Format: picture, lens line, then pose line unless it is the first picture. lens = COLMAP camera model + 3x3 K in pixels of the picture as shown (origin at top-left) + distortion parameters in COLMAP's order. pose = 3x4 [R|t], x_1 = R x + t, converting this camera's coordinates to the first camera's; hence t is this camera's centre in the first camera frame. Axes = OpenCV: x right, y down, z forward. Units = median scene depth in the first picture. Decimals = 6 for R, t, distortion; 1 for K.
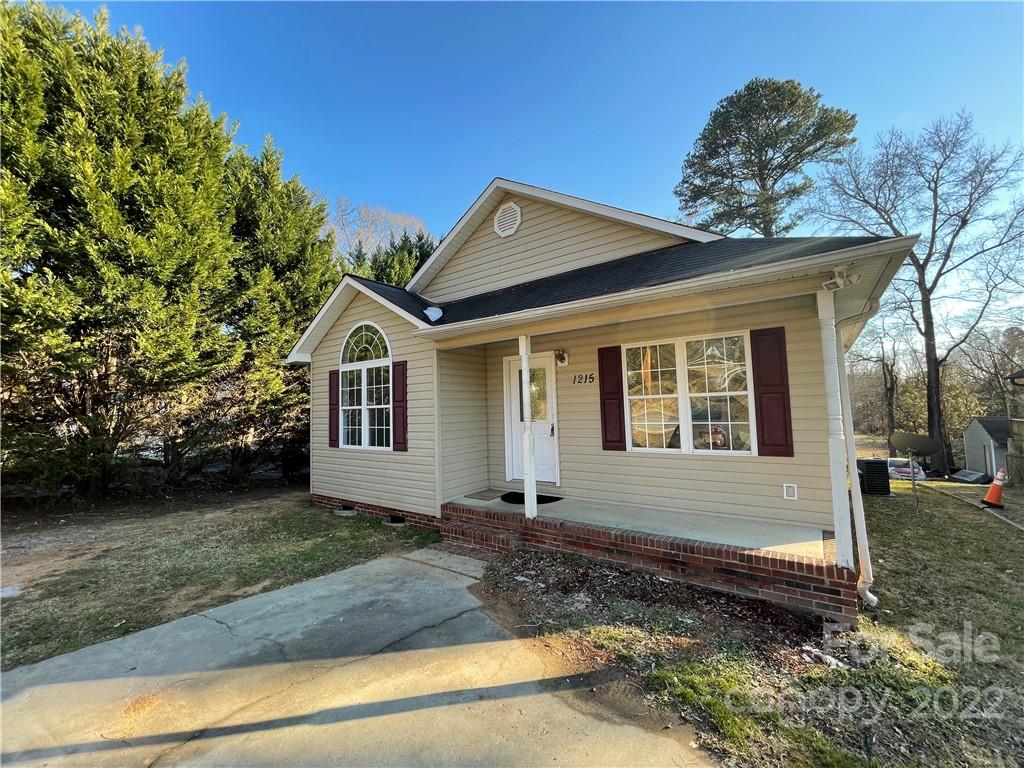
lens RADIAL K [[416.3, 0, 510.4], [0, 416.3, 382.9], [0, 0, 1]] dist [-0.000953, 0.001550]
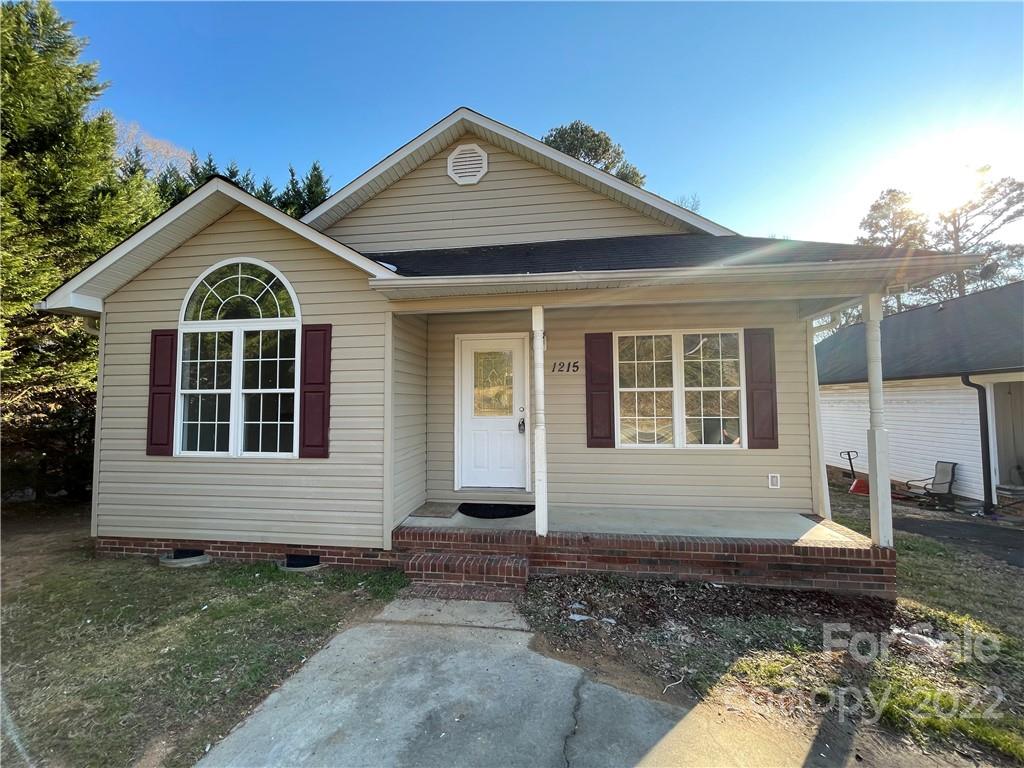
lens RADIAL K [[416.3, 0, 511.6], [0, 416.3, 382.9], [0, 0, 1]] dist [-0.000953, 0.001550]
pose [[0.878310, 0.046710, 0.475804, -0.360662], [-0.048049, 0.998801, -0.009358, 0.039876], [-0.475670, -0.014643, 0.879502, 0.301489]]
